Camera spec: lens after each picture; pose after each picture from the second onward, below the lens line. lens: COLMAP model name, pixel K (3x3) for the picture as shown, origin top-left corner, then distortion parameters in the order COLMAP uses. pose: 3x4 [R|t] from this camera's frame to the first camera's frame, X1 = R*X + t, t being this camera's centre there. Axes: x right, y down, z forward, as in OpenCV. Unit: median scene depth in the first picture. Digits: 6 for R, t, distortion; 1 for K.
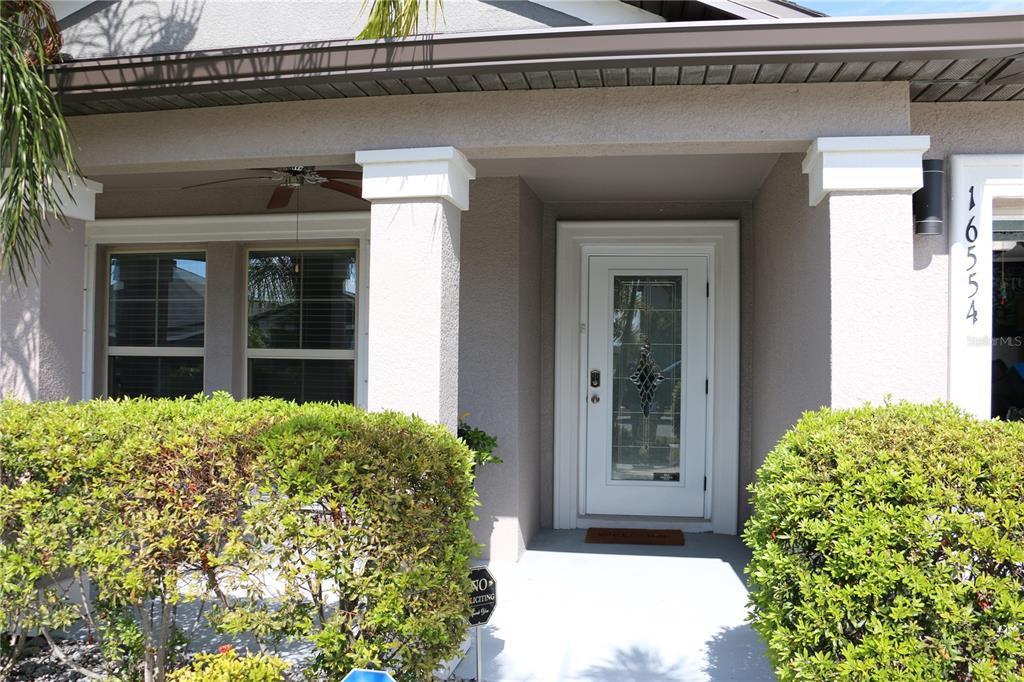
lens RADIAL K [[861.3, 0, 512.0], [0, 861.3, 341.0], [0, 0, 1]] dist [-0.090703, 0.011091]
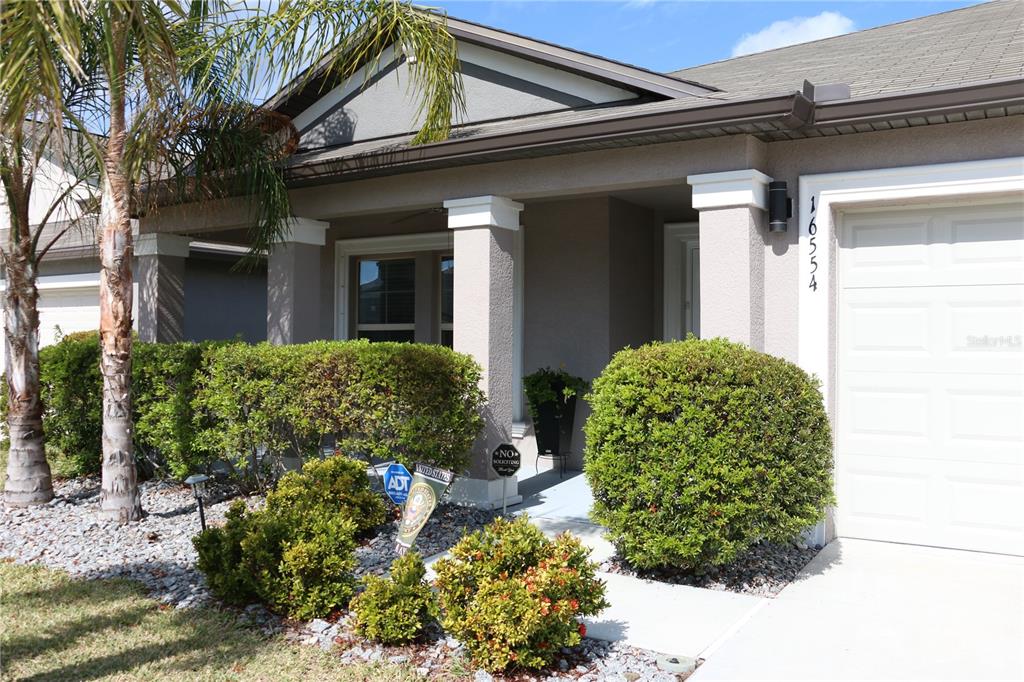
lens RADIAL K [[969.3, 0, 512.0], [0, 969.3, 341.0], [0, 0, 1]] dist [-0.011811, -0.004518]
pose [[0.916472, -0.006204, -0.400051, 0.740326], [0.007050, 0.999975, 0.000643, 0.061736], [0.400037, -0.003410, 0.916493, -0.753692]]
